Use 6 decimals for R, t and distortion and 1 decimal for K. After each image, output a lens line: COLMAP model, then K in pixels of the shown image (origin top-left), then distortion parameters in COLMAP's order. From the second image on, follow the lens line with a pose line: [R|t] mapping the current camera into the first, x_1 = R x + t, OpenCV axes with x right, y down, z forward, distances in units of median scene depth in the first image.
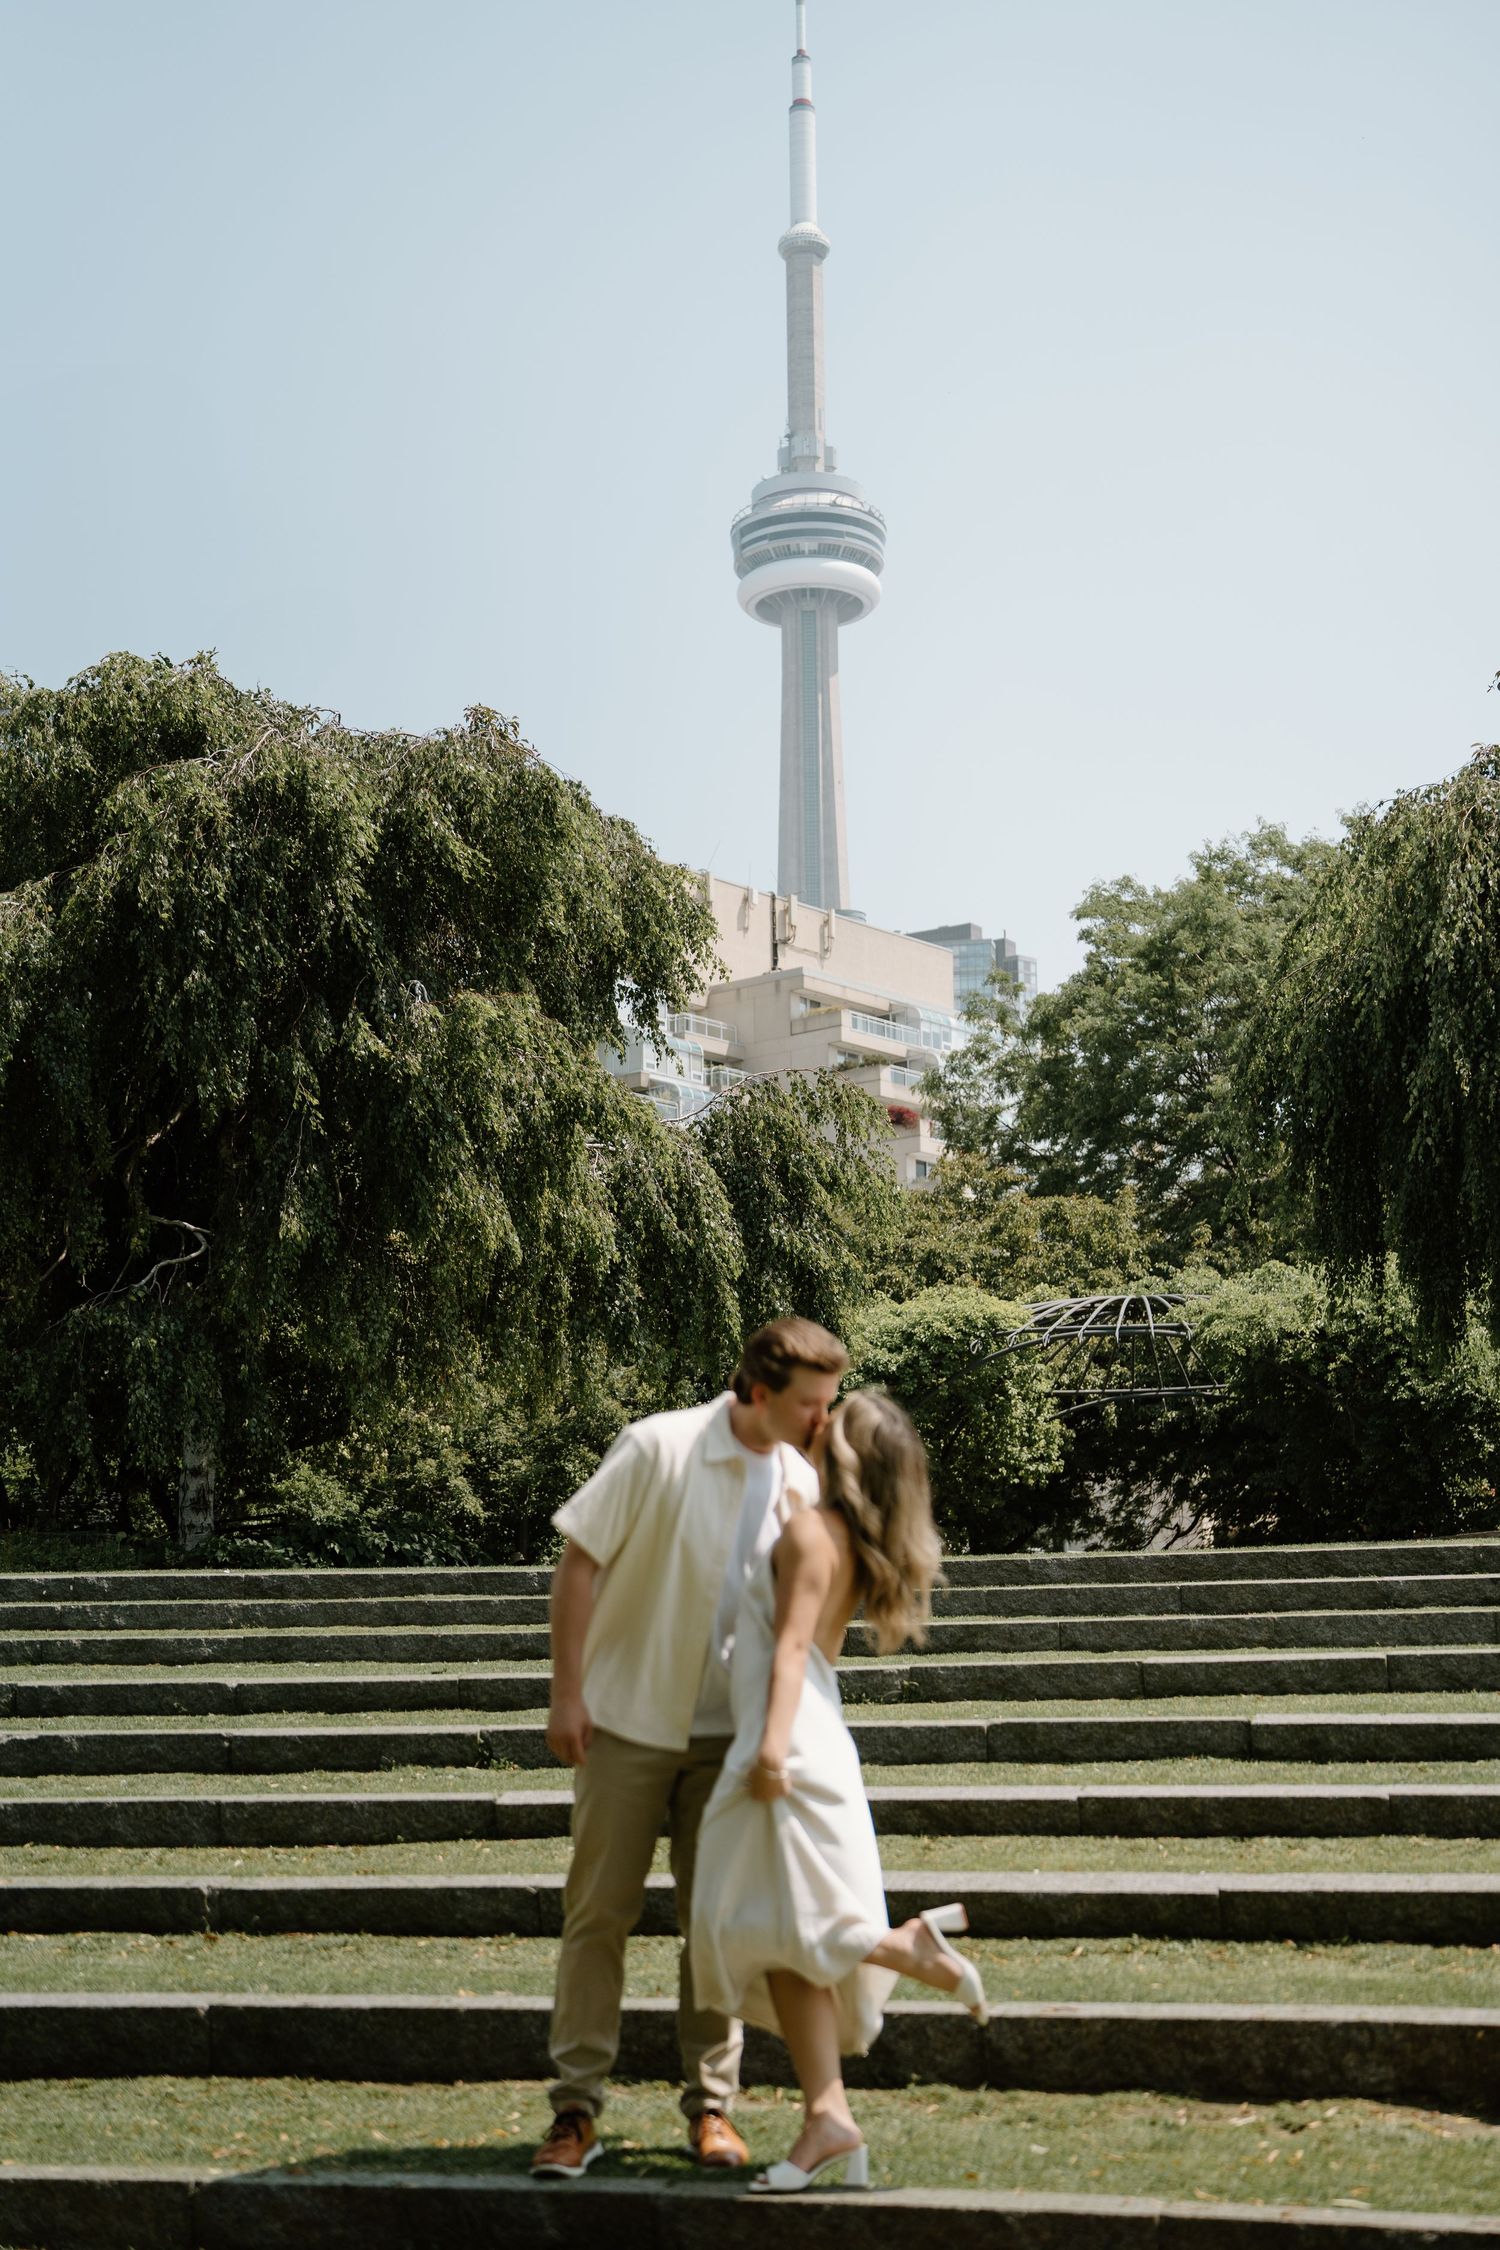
lens RADIAL K [[3202.7, 0, 750.1], [0, 3202.7, 1125.0], [0, 0, 1]] dist [0.017804, 0.111865]
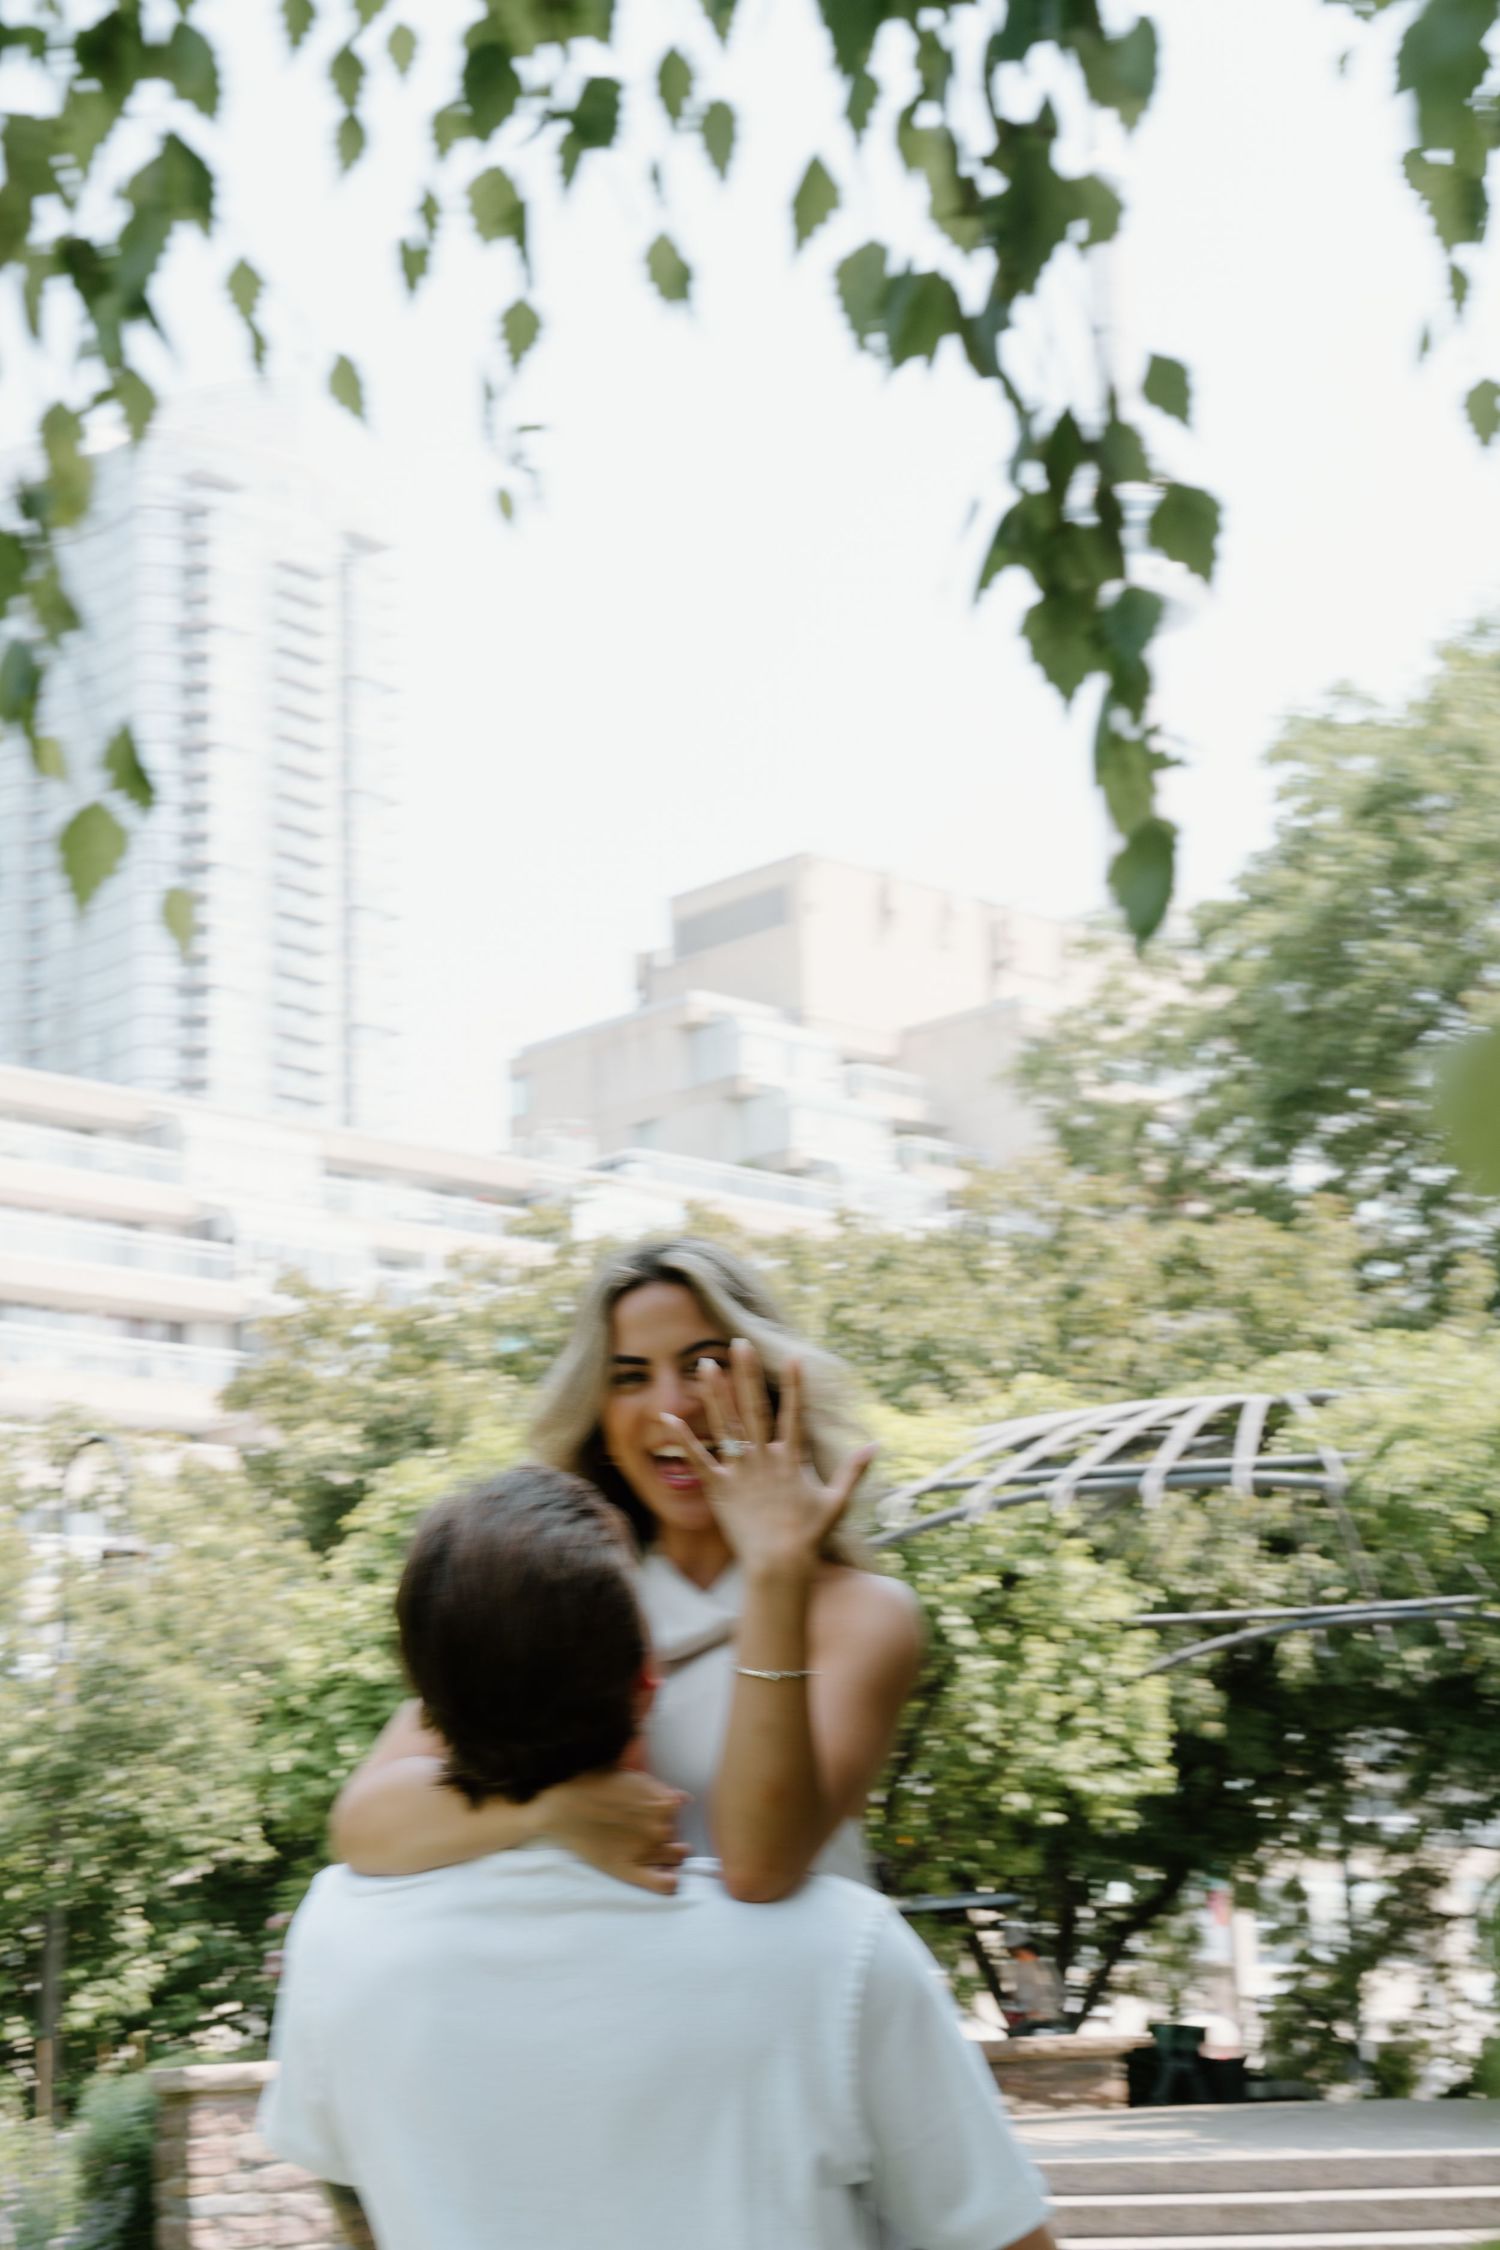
lens RADIAL K [[3747.2, 0, 751.6], [0, 3747.2, 1119.9], [0, 0, 1]] dist [0.011902, 0.188540]
pose [[0.994399, -0.043363, -0.096388, 0.106446], [0.039397, 0.998312, -0.042684, 0.036232], [0.098077, 0.038648, 0.994428, 0.509385]]
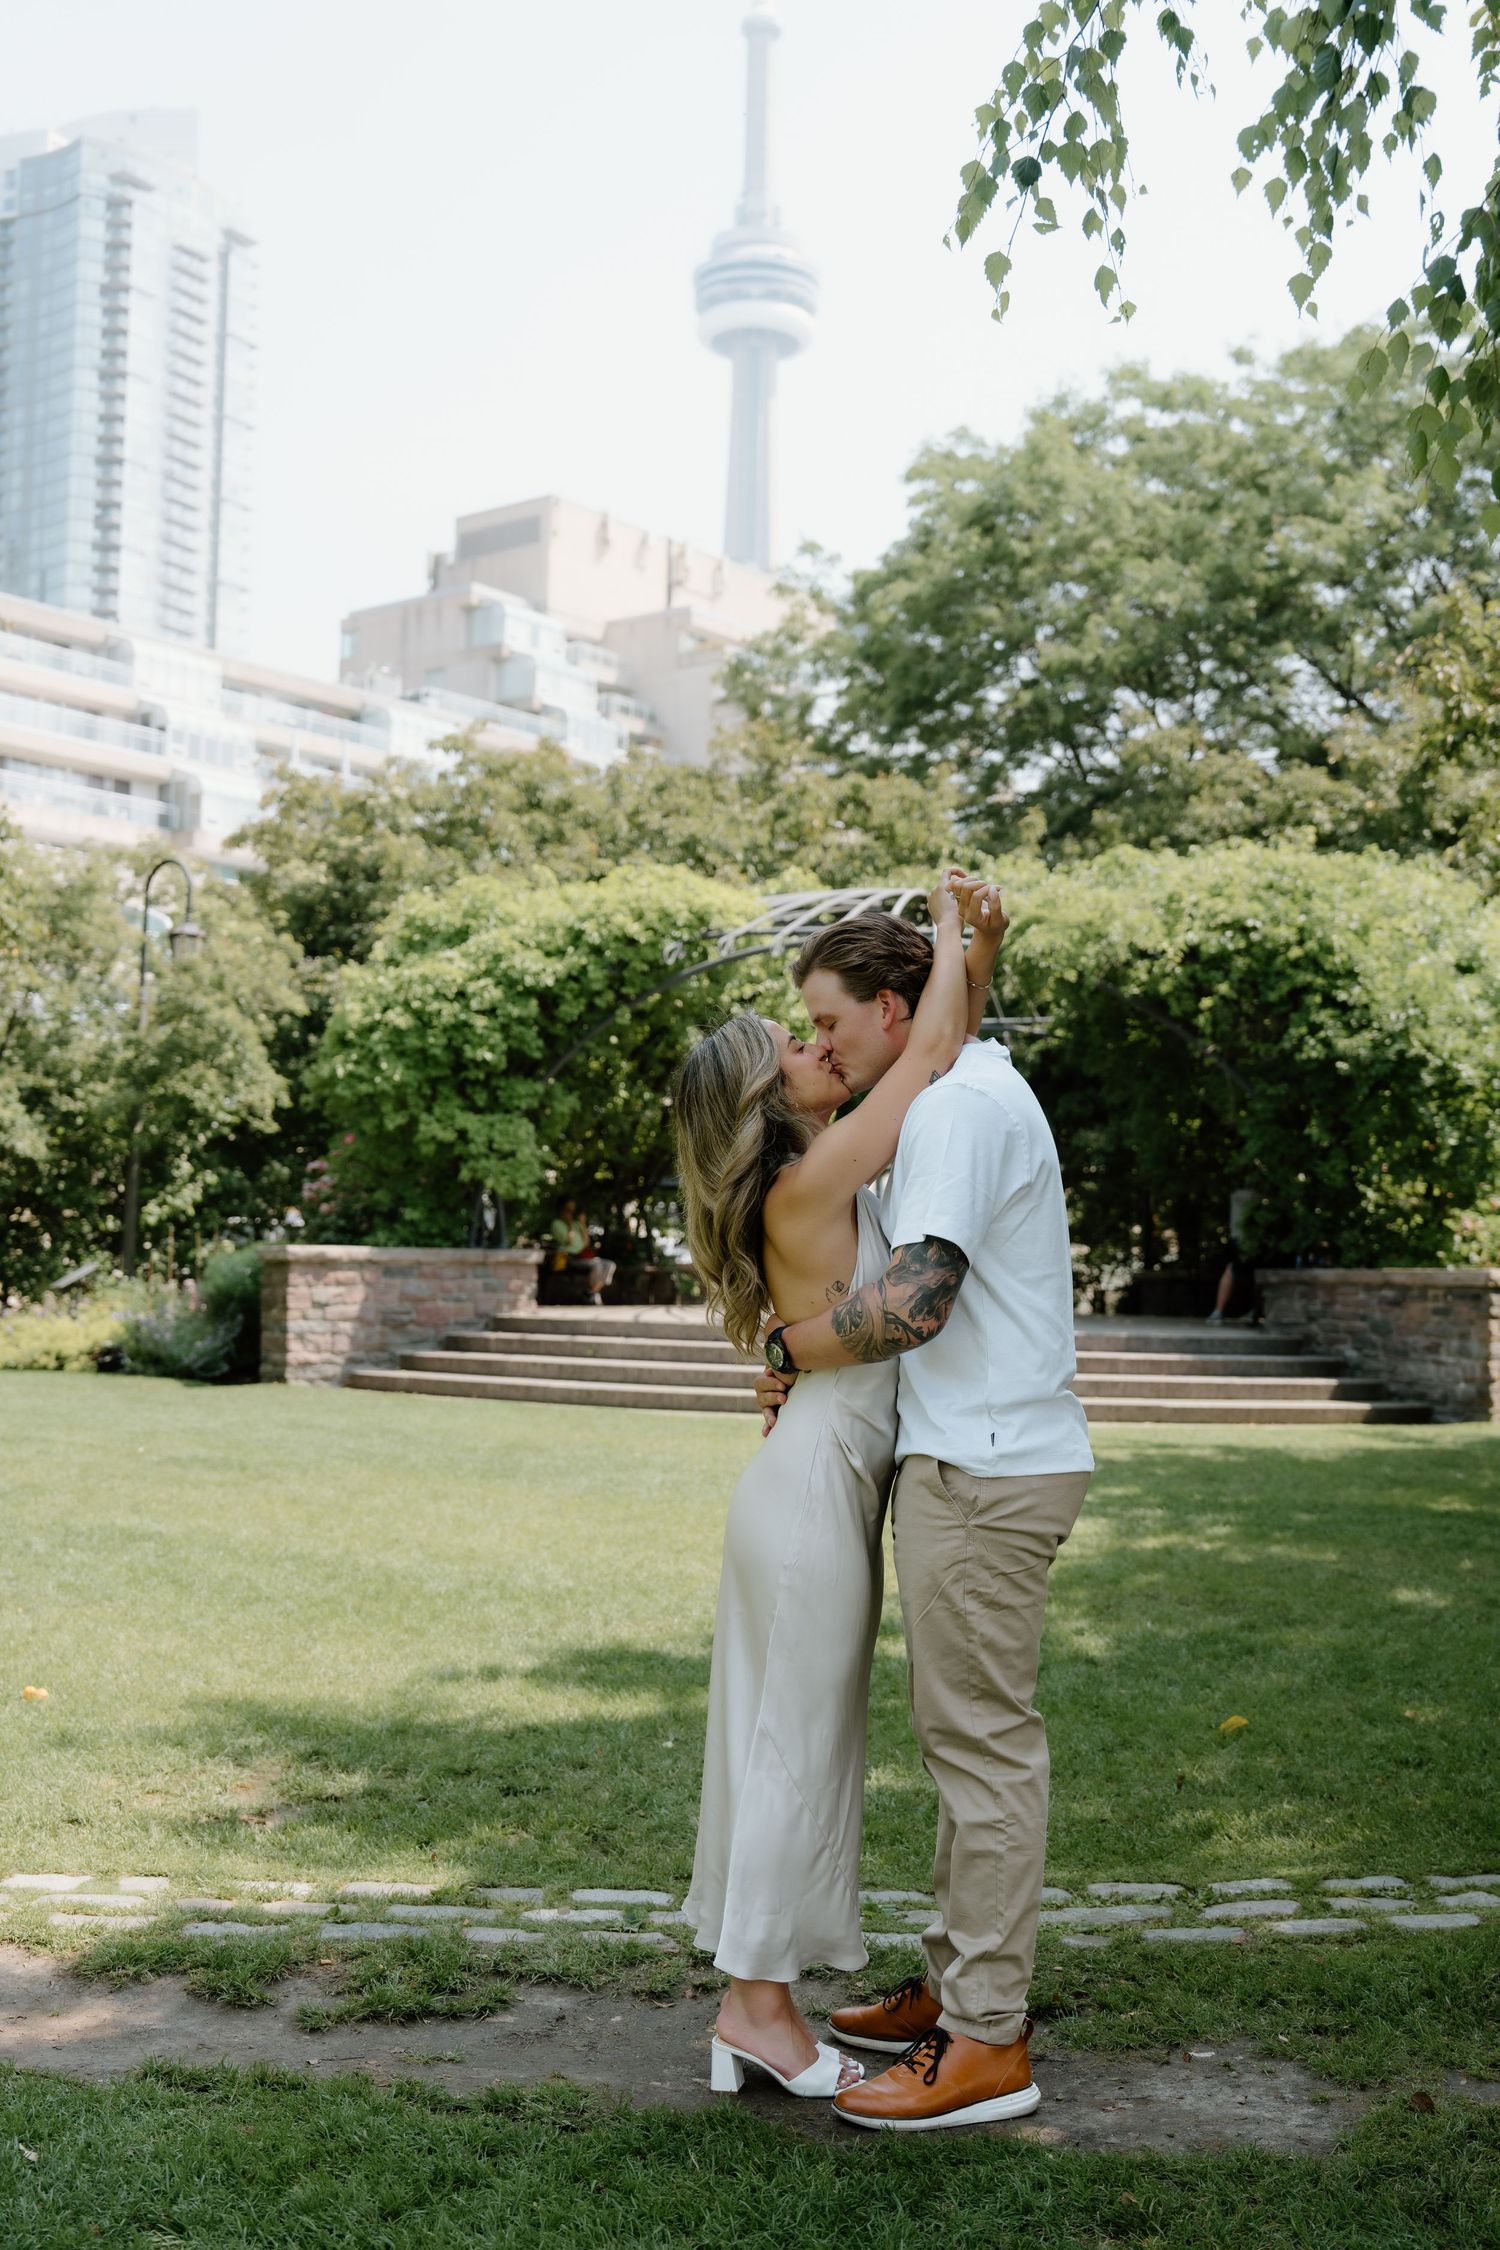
lens RADIAL K [[2465.1, 0, 769.8], [0, 2465.1, 1129.2], [0, 0, 1]] dist [0.019055, -0.016046]
pose [[0.998924, 0.035671, 0.029637, 0.073743], [-0.039393, 0.989878, 0.136342, 0.033418], [-0.024473, -0.137363, 0.990218, 0.468693]]
